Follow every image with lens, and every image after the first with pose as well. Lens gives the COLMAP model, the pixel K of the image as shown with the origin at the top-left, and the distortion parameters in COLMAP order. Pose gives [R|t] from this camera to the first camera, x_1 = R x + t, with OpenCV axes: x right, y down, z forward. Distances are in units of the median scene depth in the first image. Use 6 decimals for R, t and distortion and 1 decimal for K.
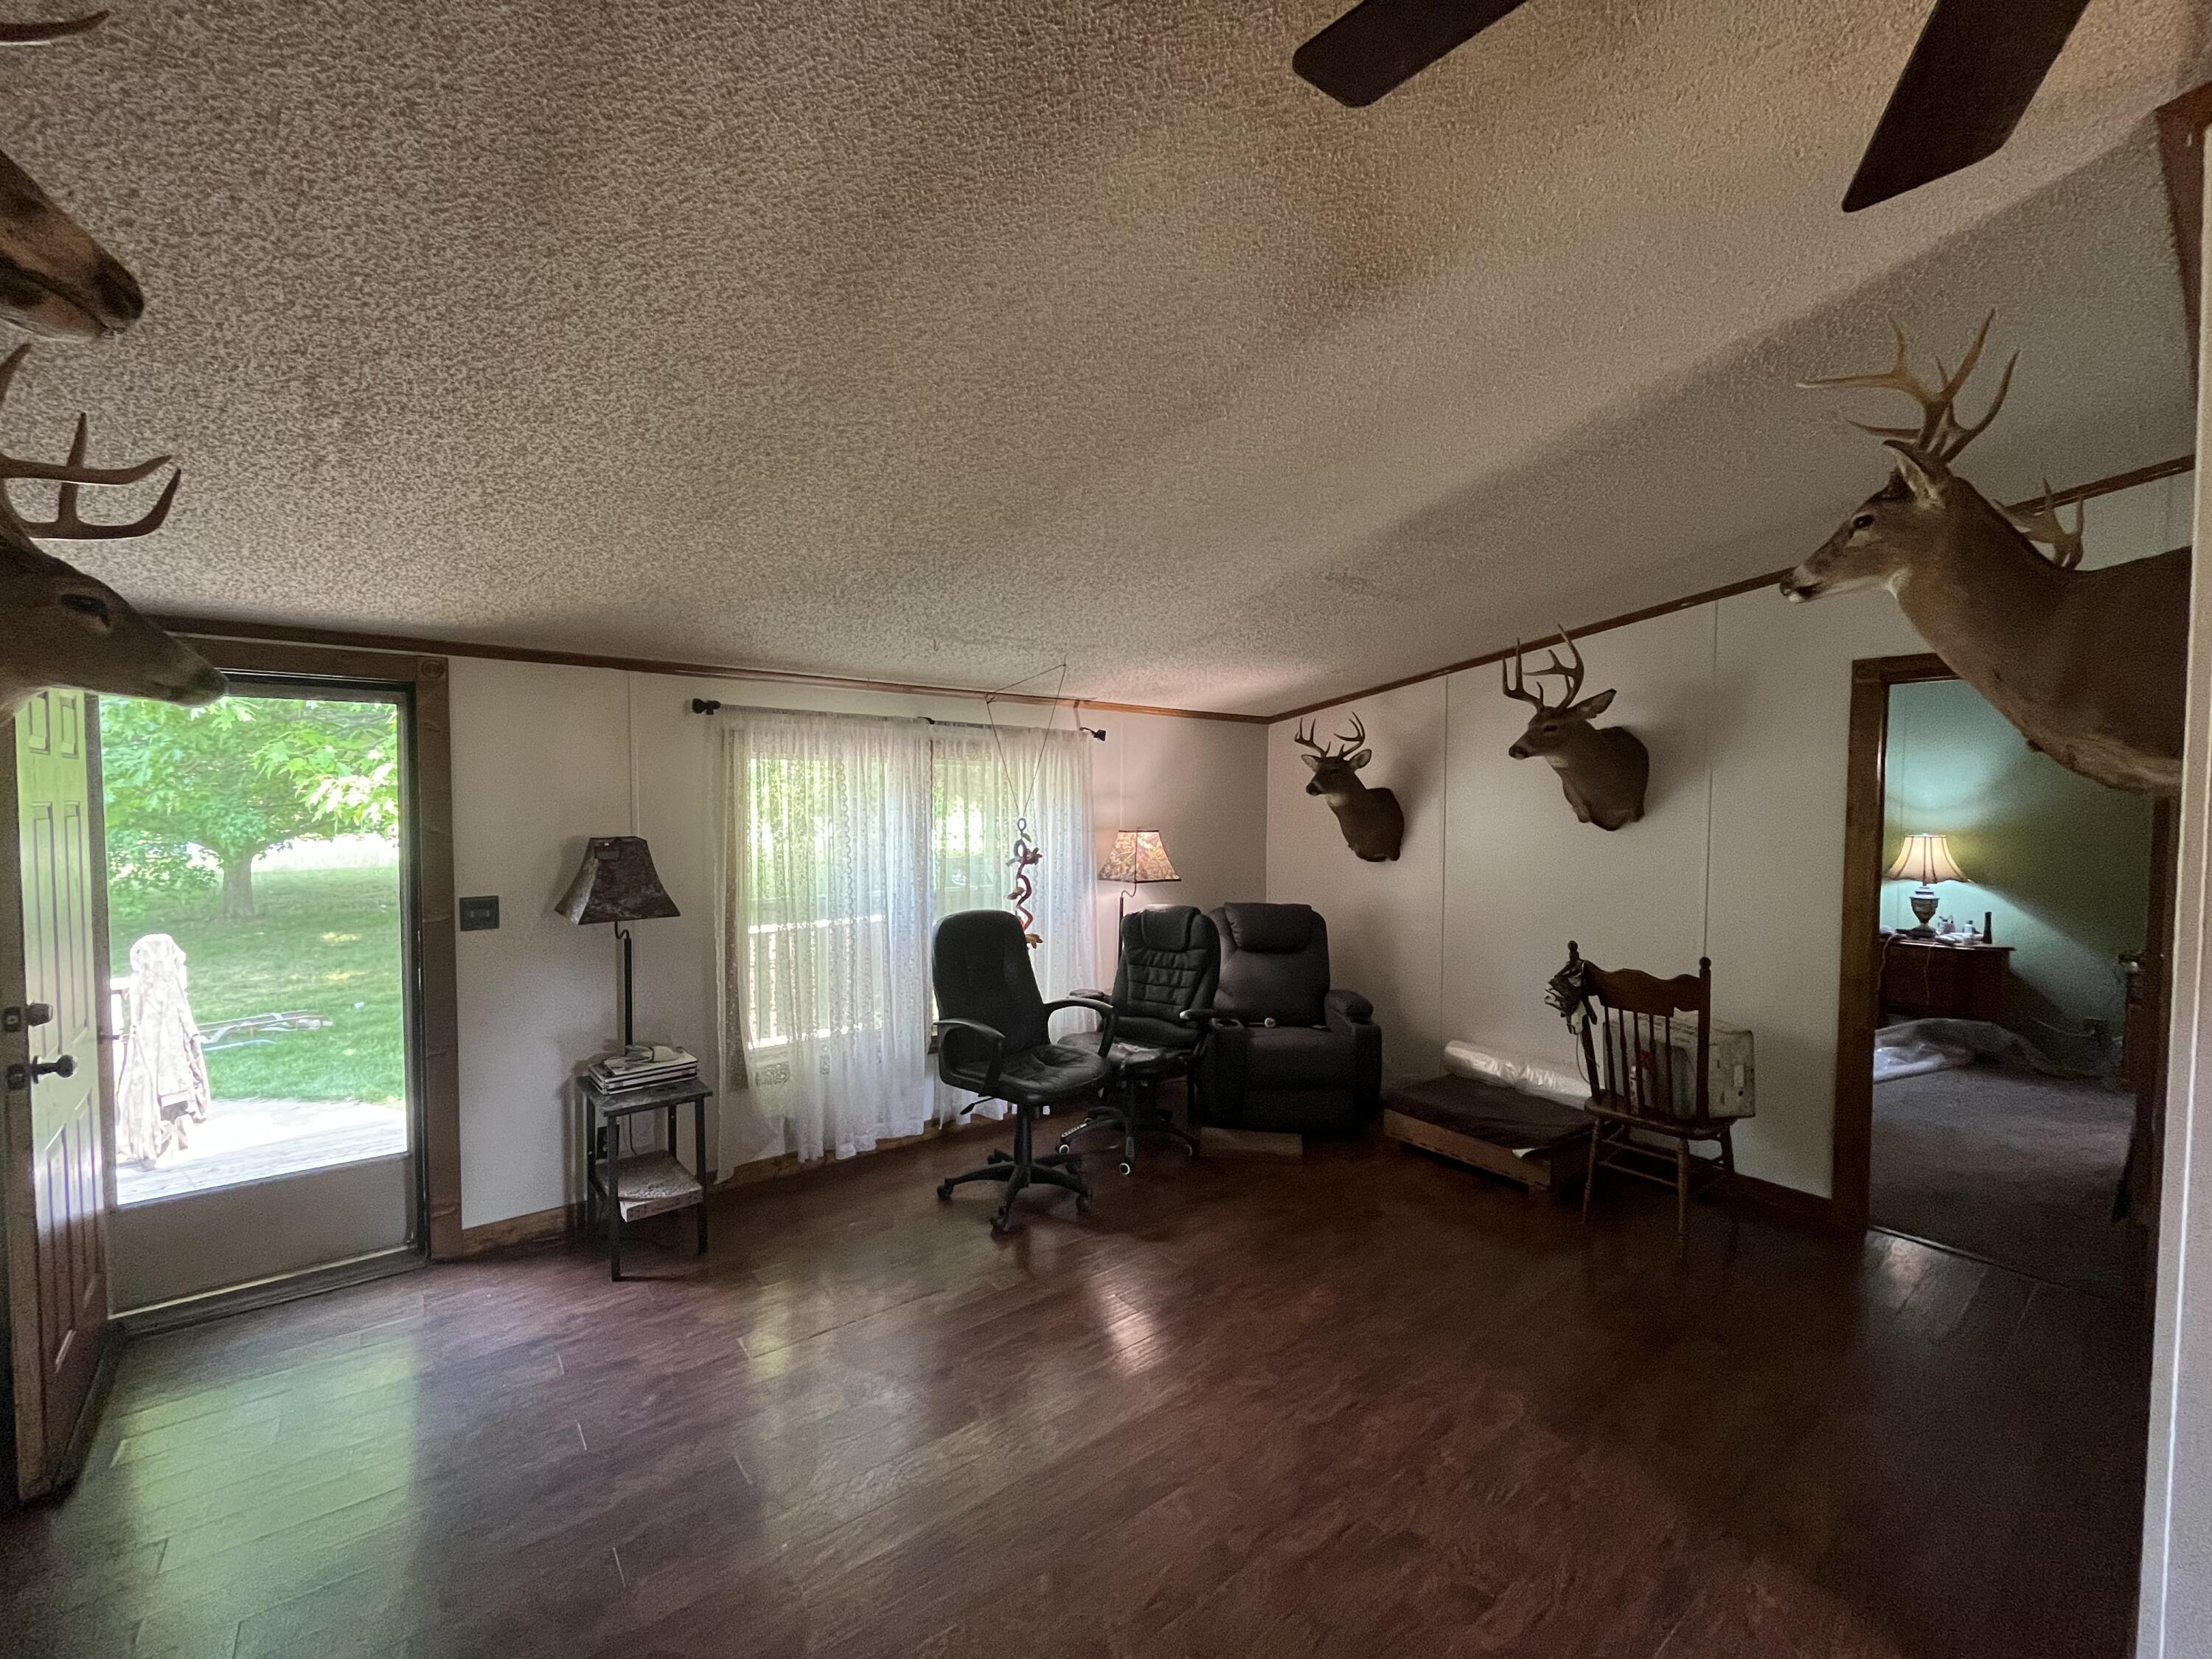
lens RADIAL K [[898.2, 0, 1104.8], [0, 898.2, 833.4], [0, 0, 1]] dist [-0.003980, -0.000698]
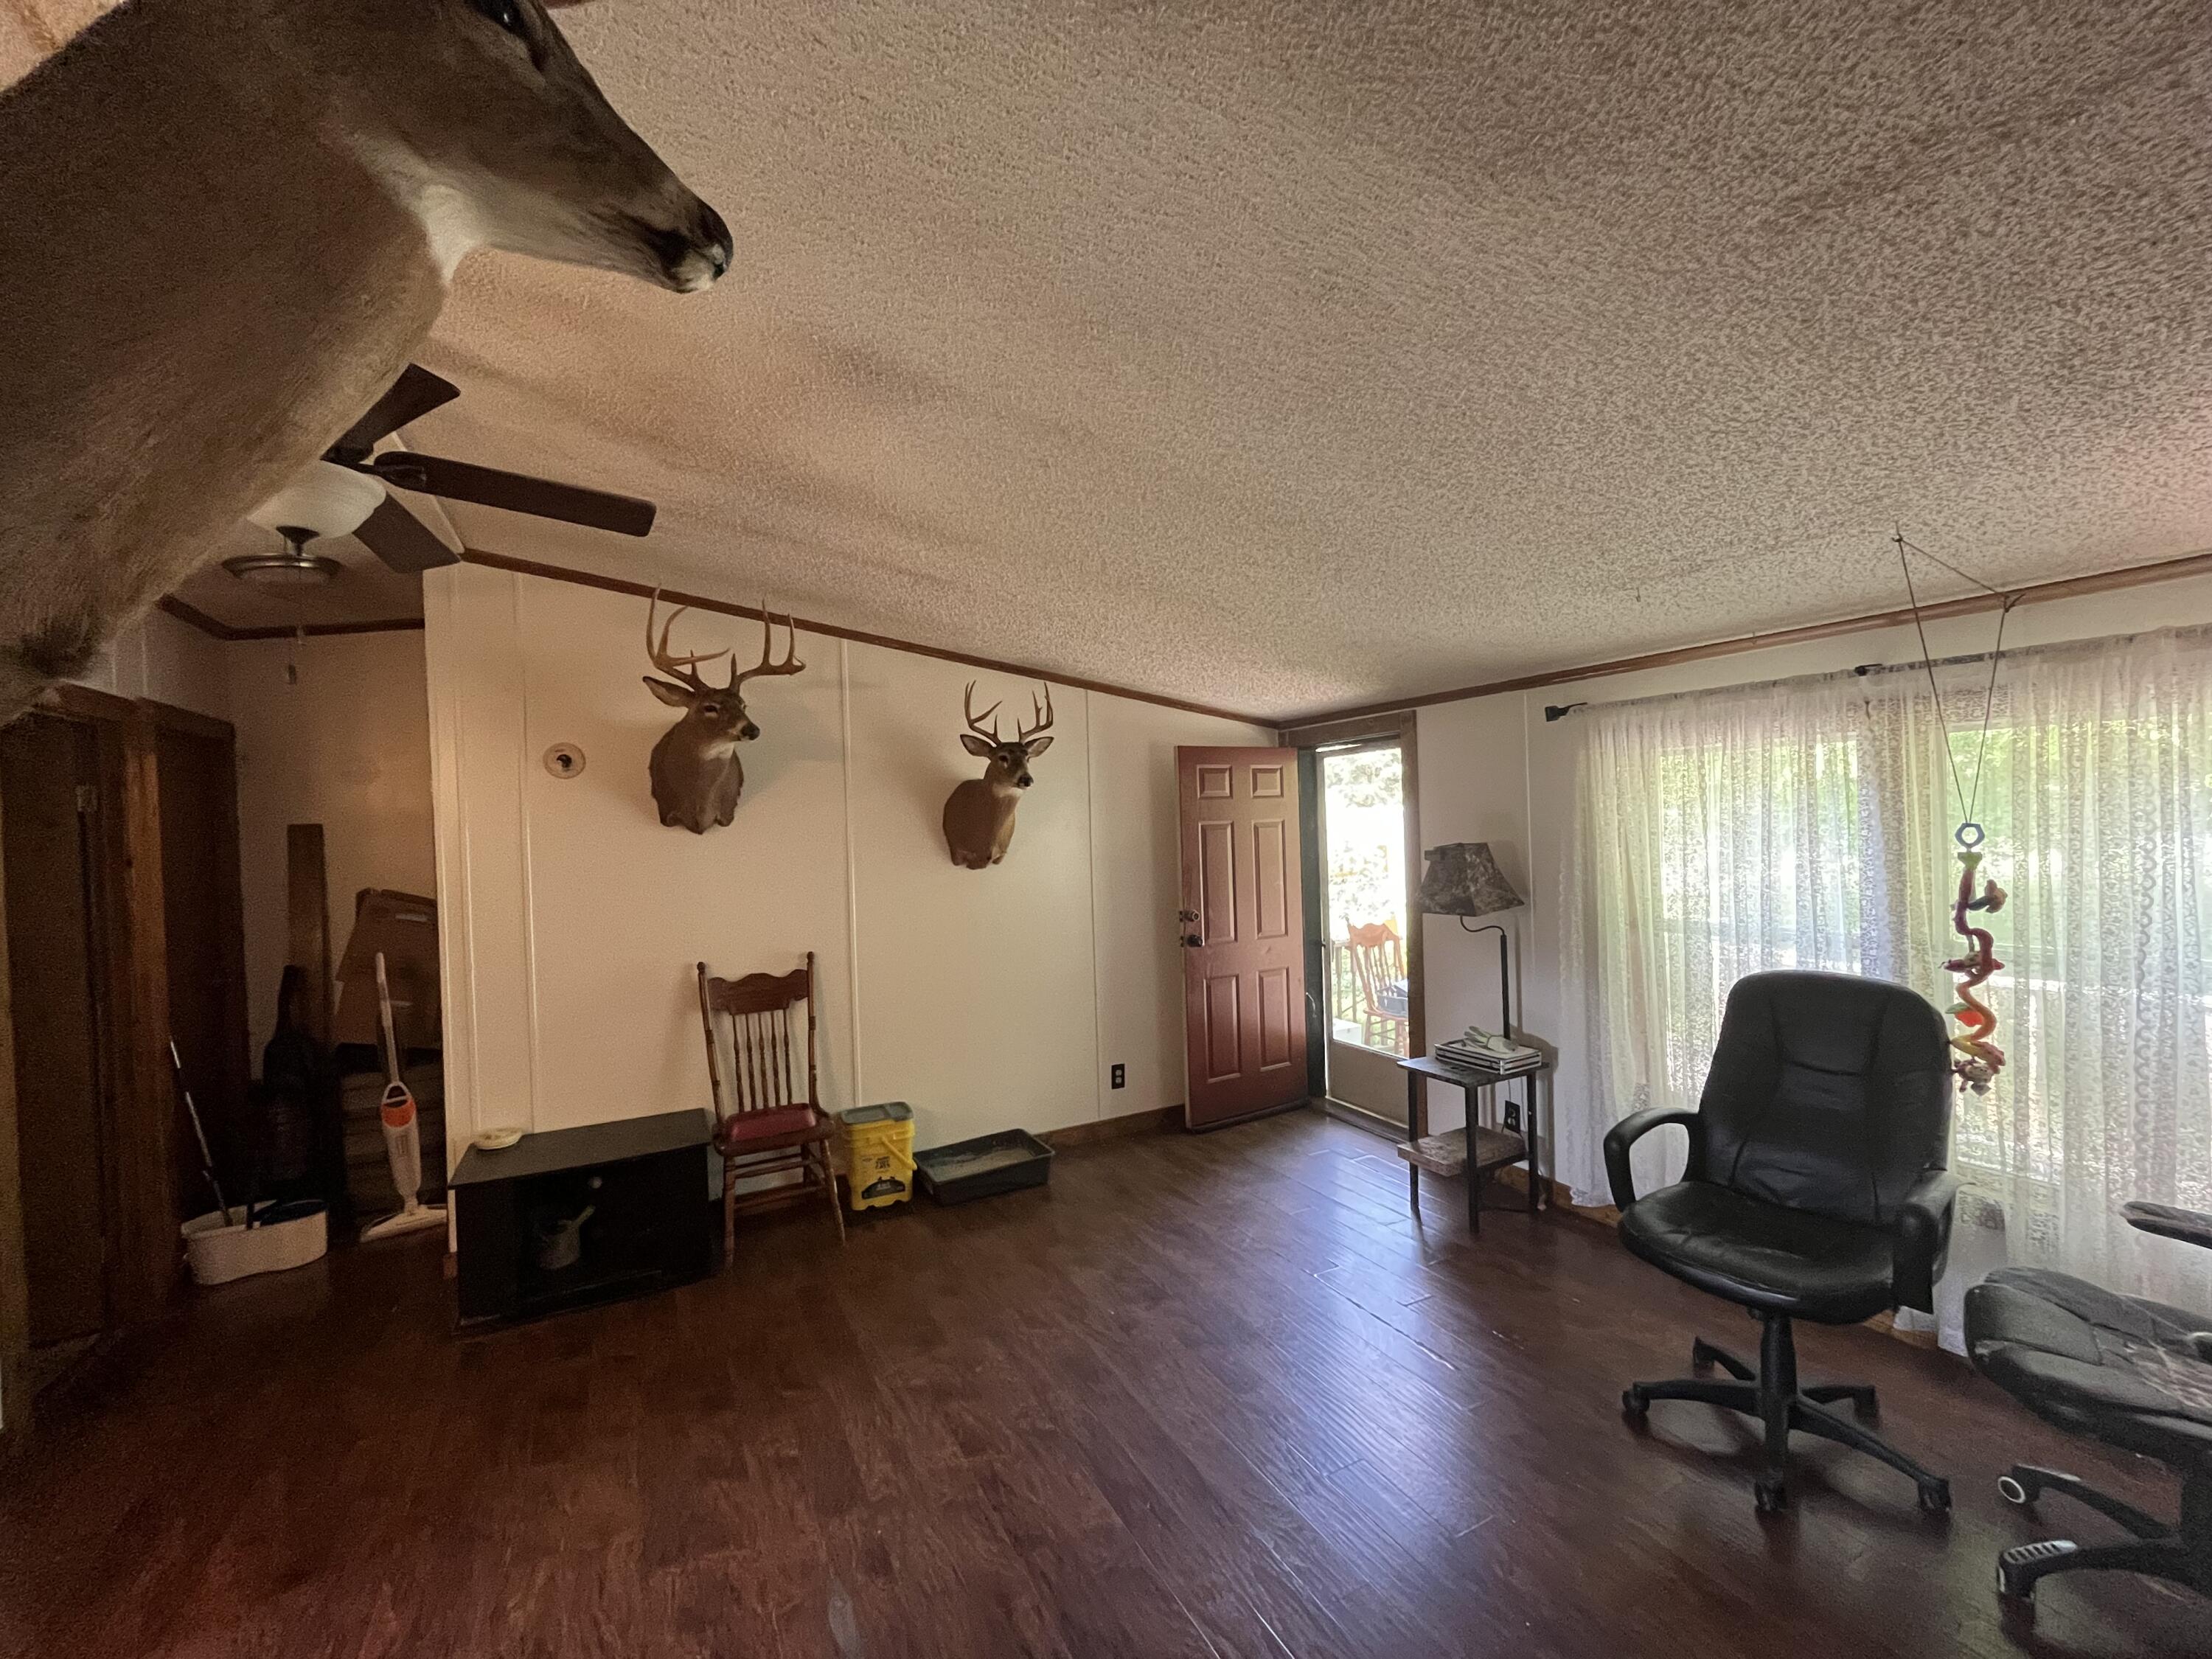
lens RADIAL K [[898.2, 0, 1102.6], [0, 898.2, 832.9], [0, 0, 1]] dist [-0.003980, -0.000698]
pose [[-0.177838, 0.012103, -0.983985, 0.562788], [-0.002345, 0.999916, 0.012723, -0.018618], [0.984057, 0.004570, -0.177795, 0.624771]]
